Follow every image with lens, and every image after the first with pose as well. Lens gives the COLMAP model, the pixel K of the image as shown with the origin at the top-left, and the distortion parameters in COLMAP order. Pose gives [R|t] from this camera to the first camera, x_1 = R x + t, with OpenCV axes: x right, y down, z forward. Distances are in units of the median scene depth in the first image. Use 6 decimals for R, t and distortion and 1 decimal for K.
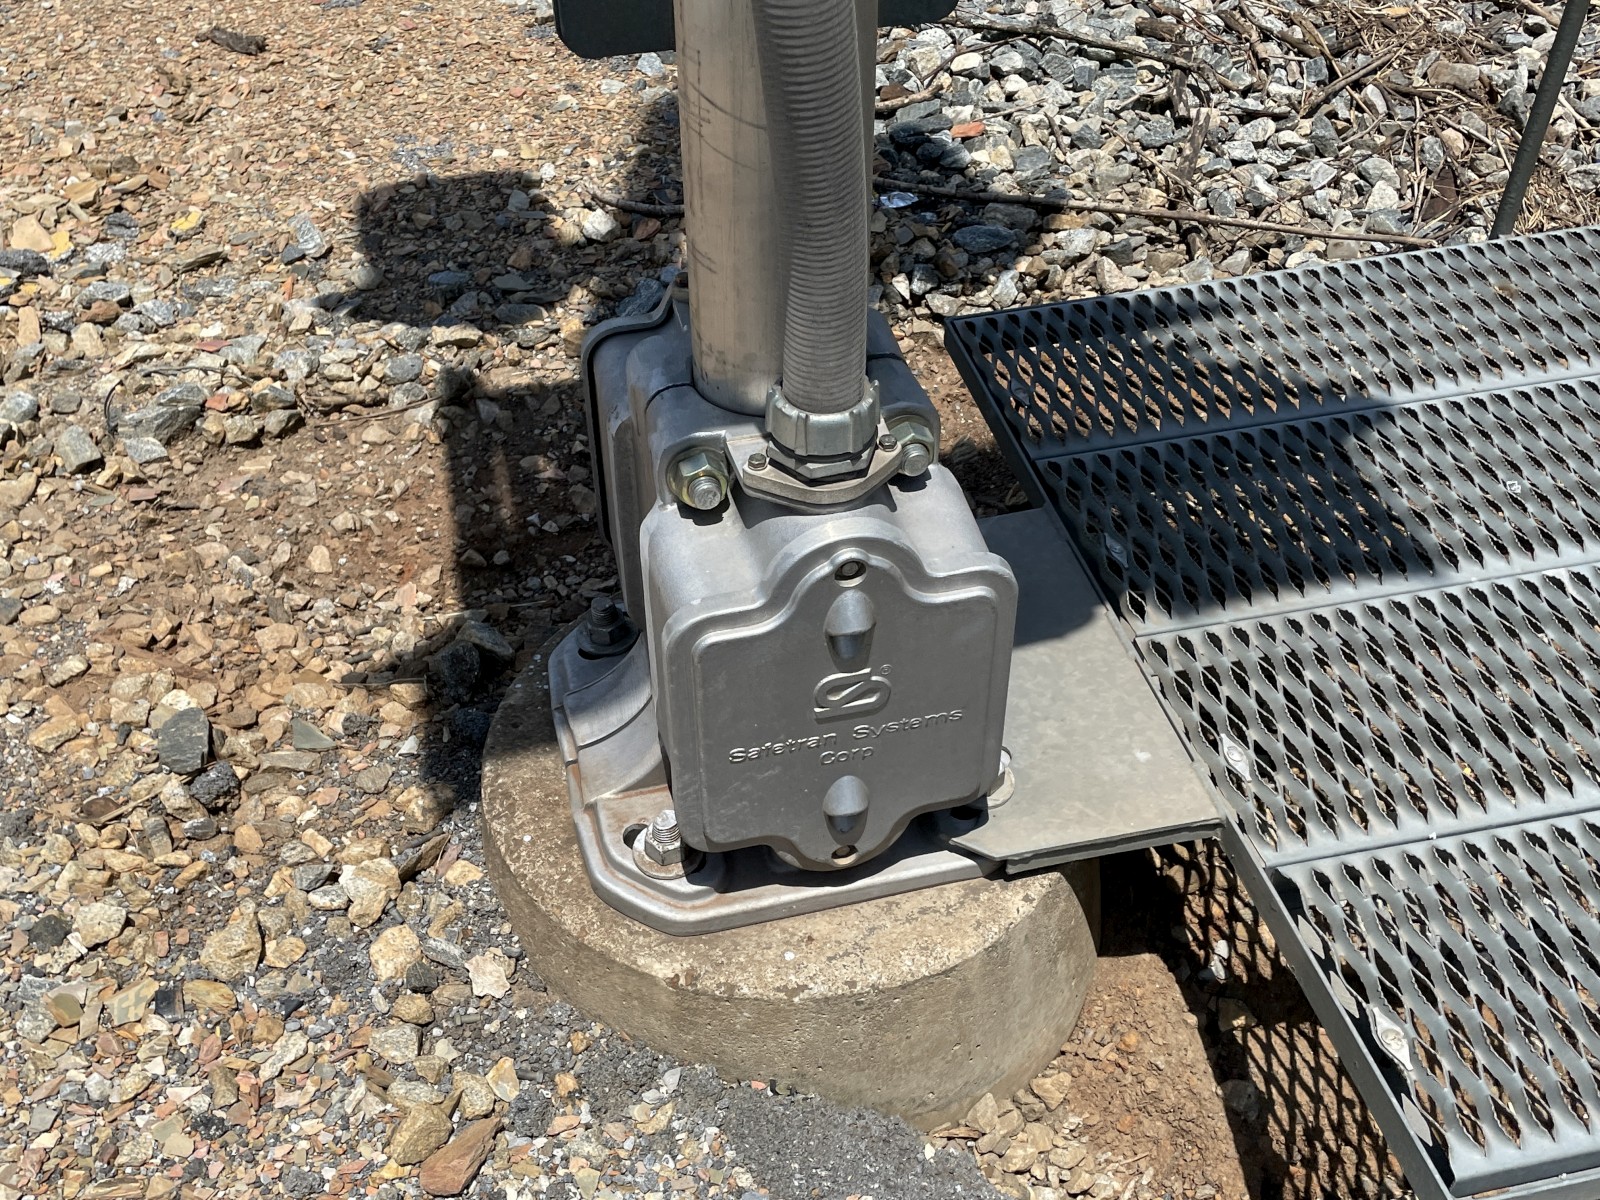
lens RADIAL K [[1612.6, 0, 787.7], [0, 1612.6, 593.5], [0, 0, 1]] dist [0.061613, 0.000000]
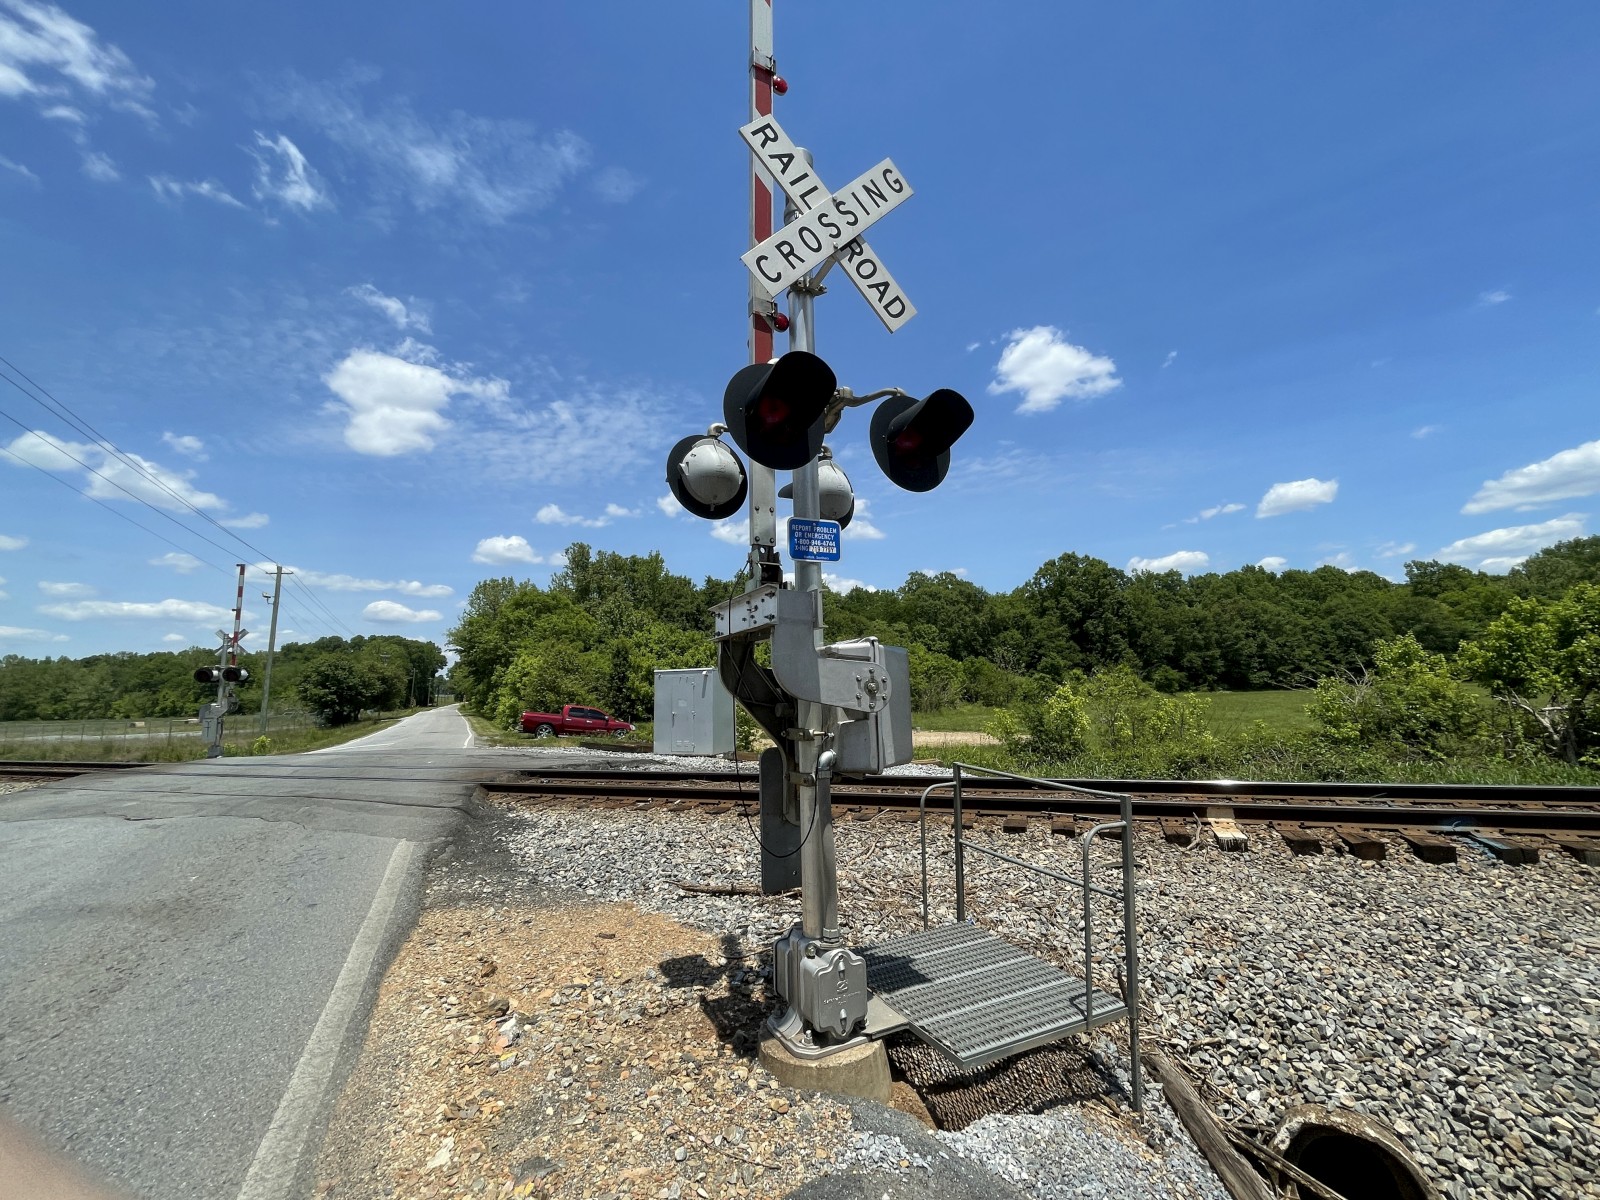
lens RADIAL K [[644.0, 0, 800.5], [0, 644.0, 601.0], [0, 0, 1]] dist [-0.001322, -0.000057]
pose [[0.969289, 0.020755, 0.245047, -0.374864], [0.174123, 0.645738, -0.743440, 0.459585], [-0.173666, 0.763277, 0.622293, -0.787996]]
